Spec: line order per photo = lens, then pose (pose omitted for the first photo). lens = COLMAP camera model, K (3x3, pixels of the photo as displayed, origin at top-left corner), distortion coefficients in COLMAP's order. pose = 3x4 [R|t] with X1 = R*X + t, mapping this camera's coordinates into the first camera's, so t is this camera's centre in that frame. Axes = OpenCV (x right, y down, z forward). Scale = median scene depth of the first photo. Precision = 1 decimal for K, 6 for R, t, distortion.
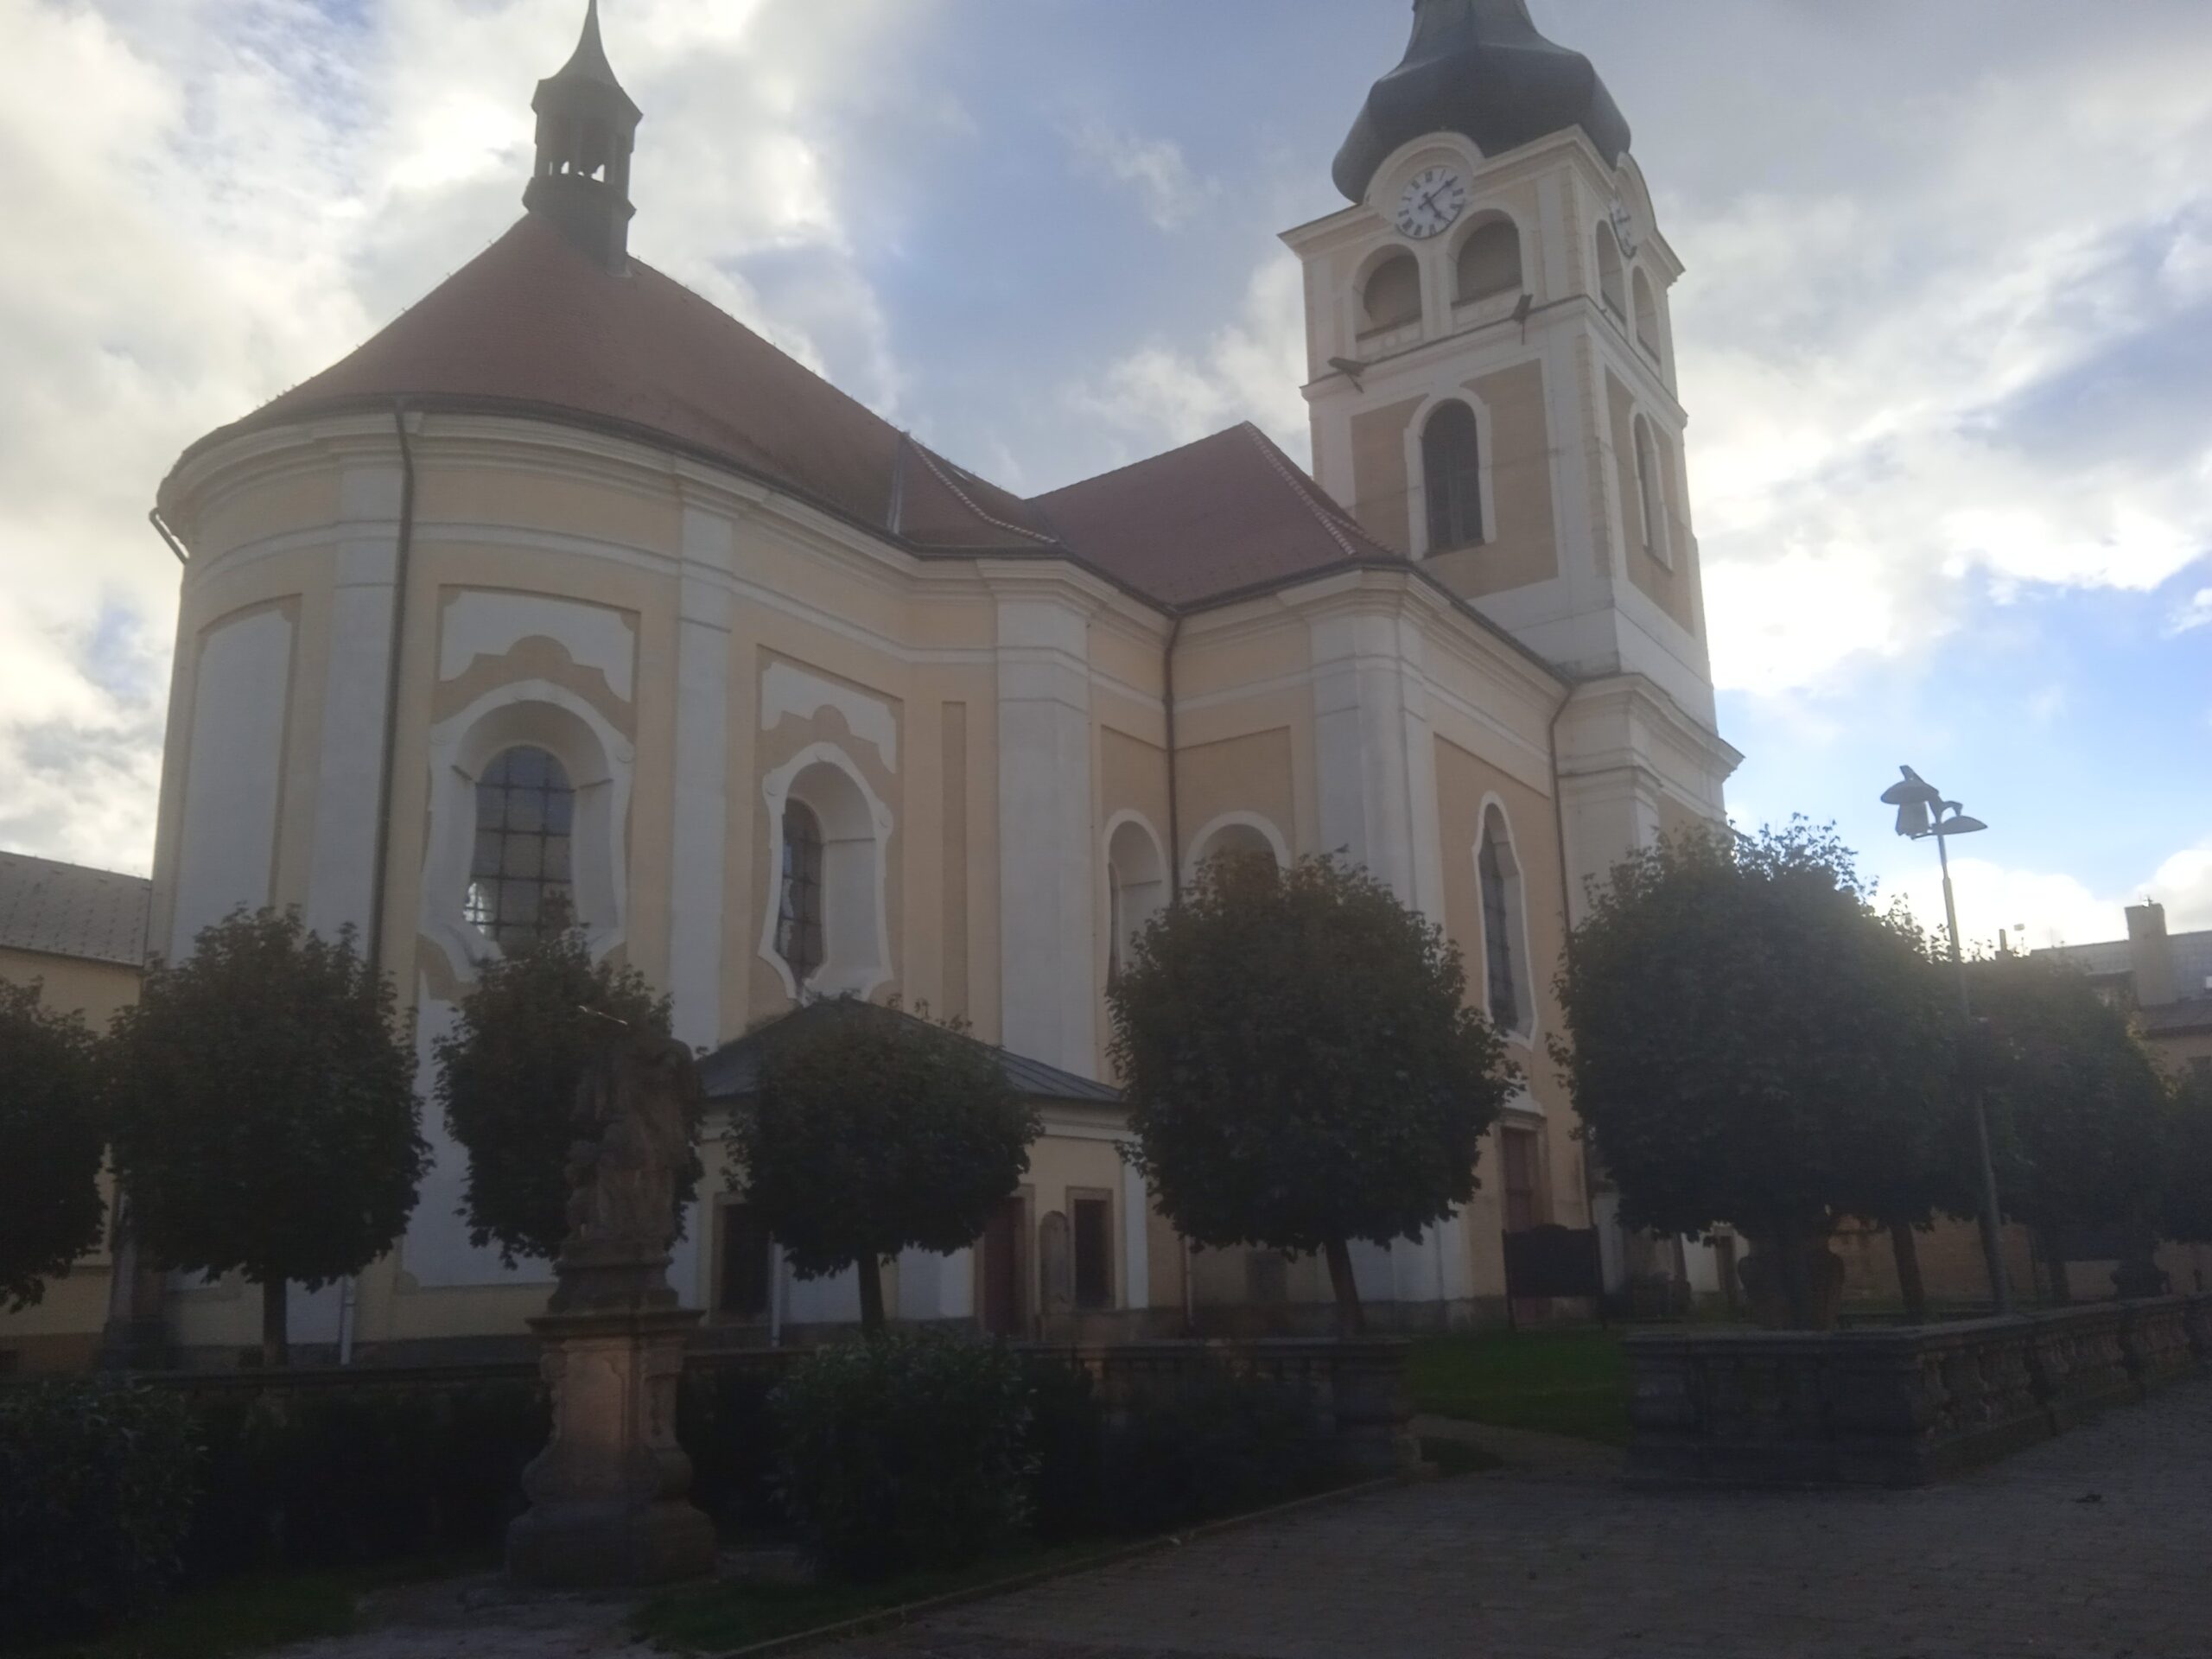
lens RADIAL K [[1881.4, 0, 1106.0], [0, 1881.4, 829.5], [0, 0, 1]] dist [0.037670, -0.003106]
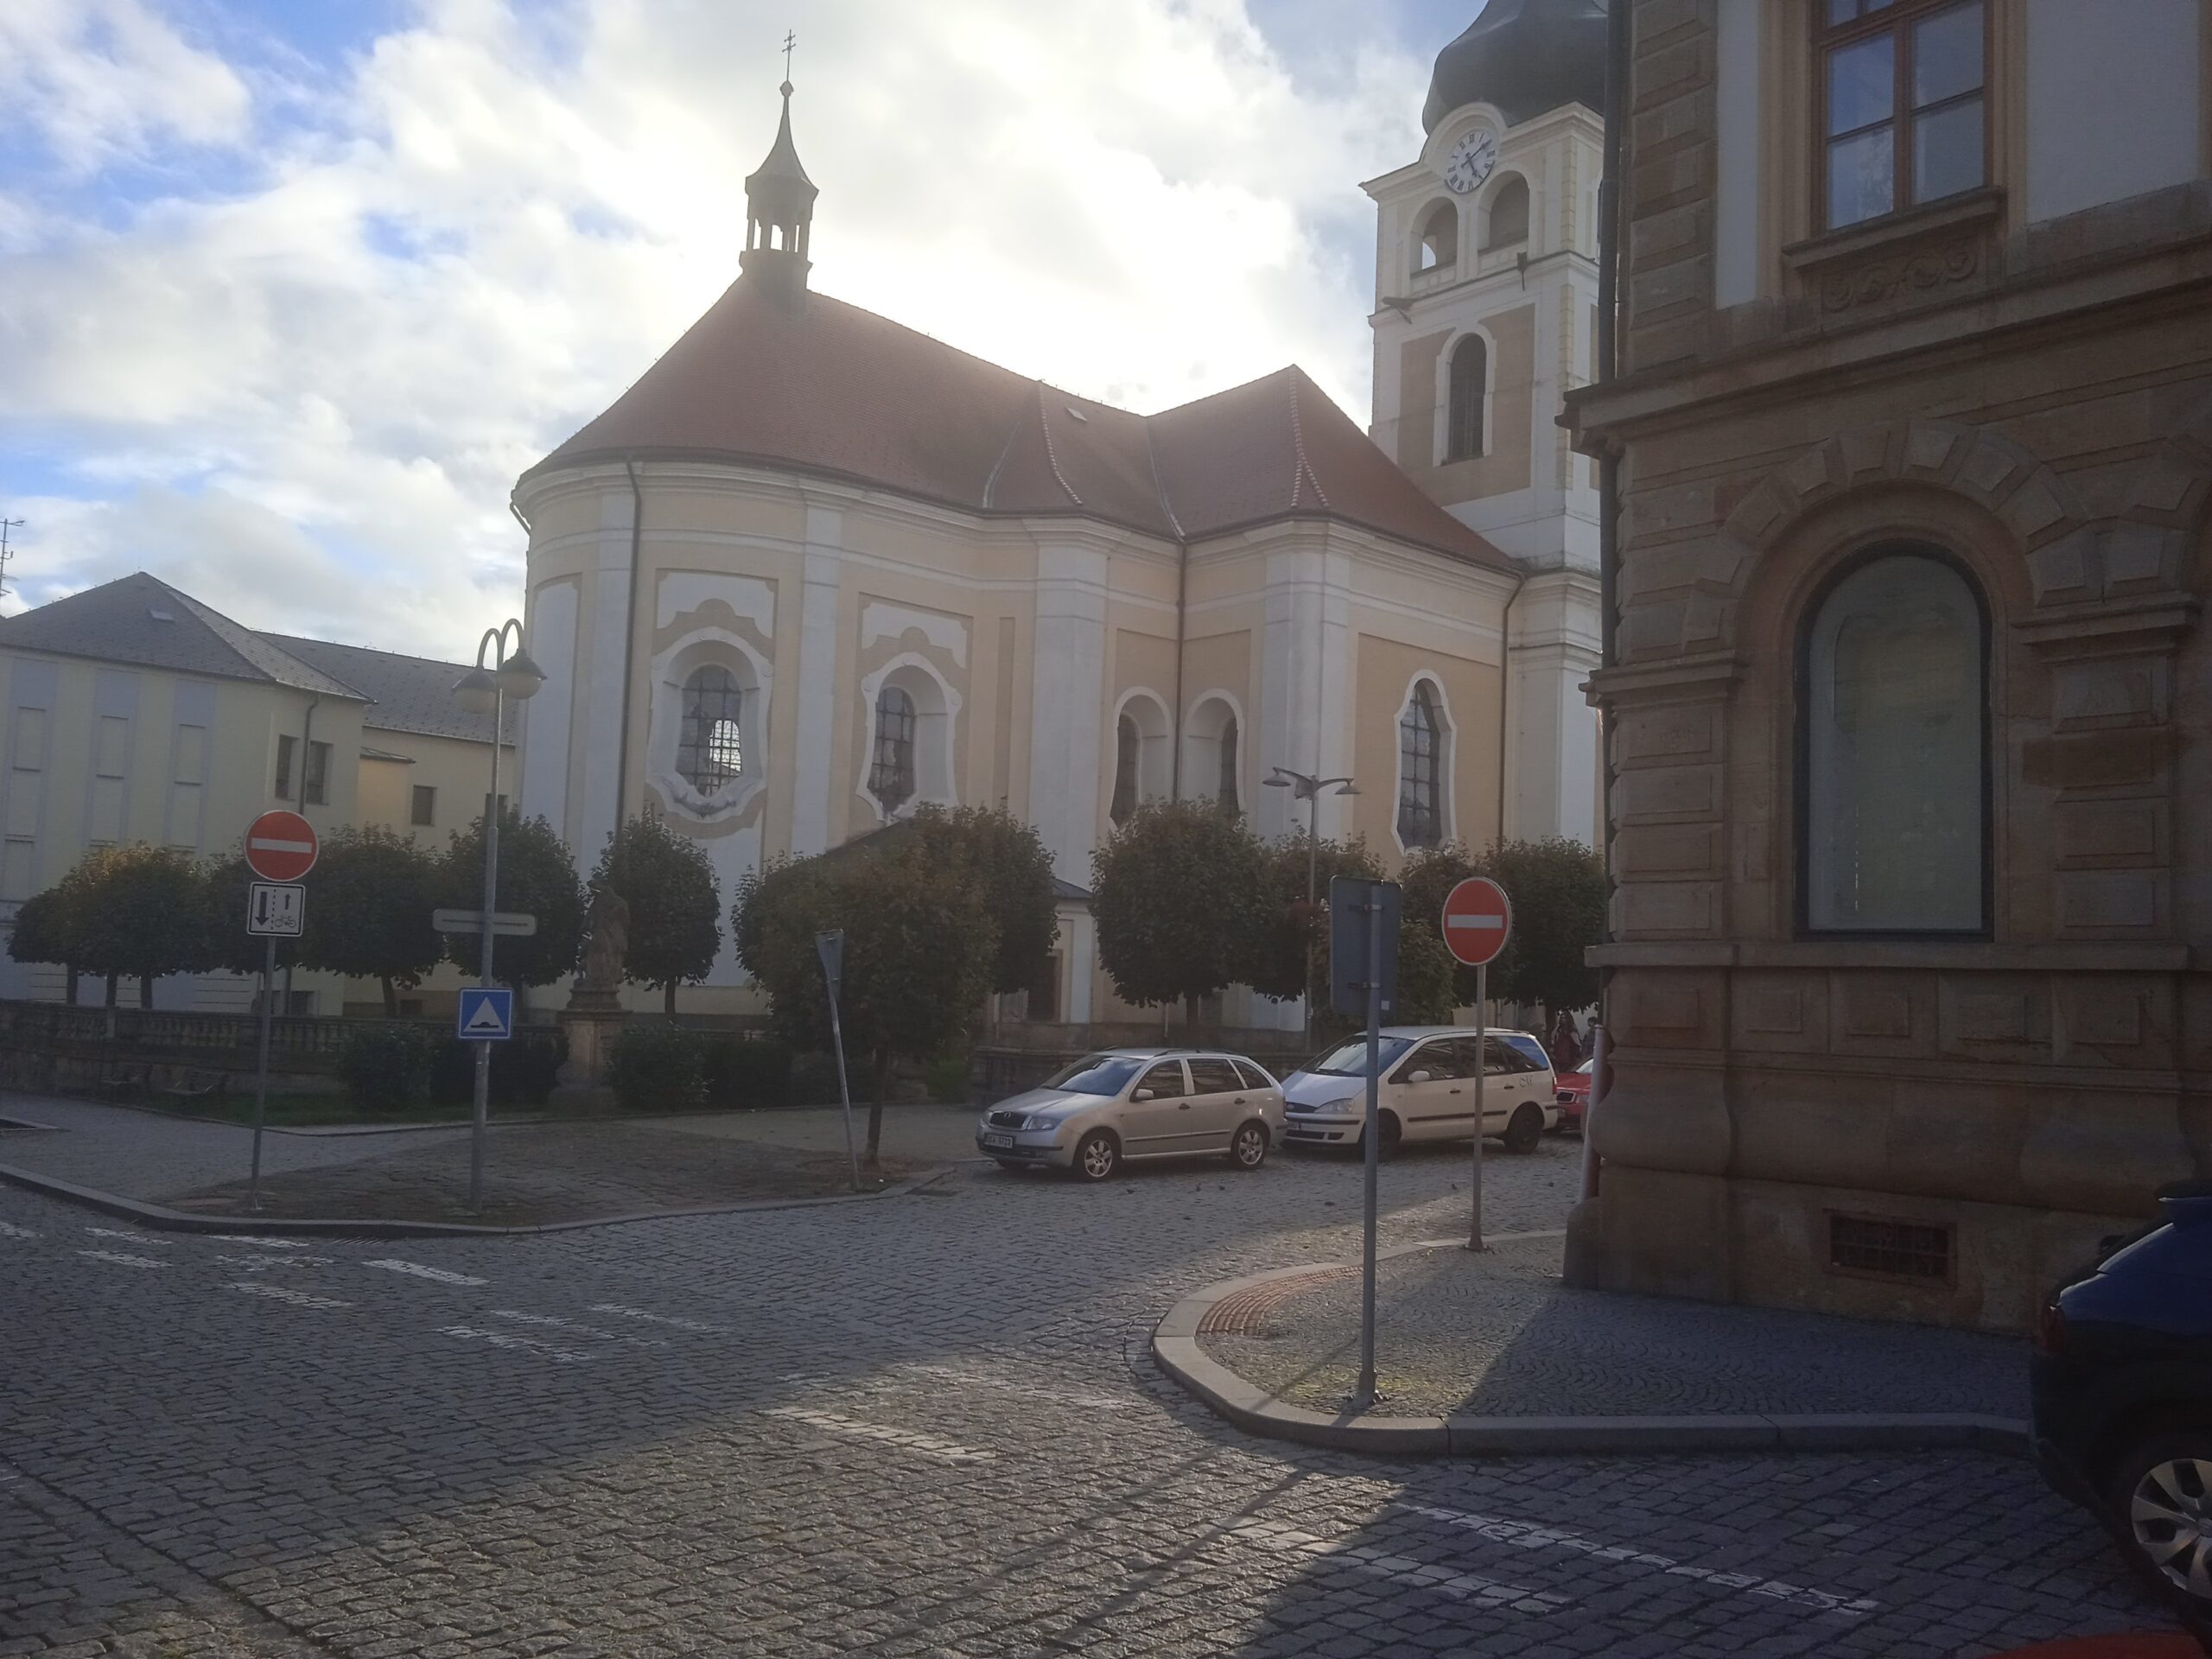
lens RADIAL K [[1909.1, 0, 1106.0], [0, 1909.1, 829.5], [0, 0, 1]] dist [0.071687, -0.002558]
pose [[0.967182, 0.037018, -0.251373, 0.383286], [0.002206, 0.988069, 0.153994, -0.136485], [0.254075, -0.149494, 0.955561, -0.446180]]
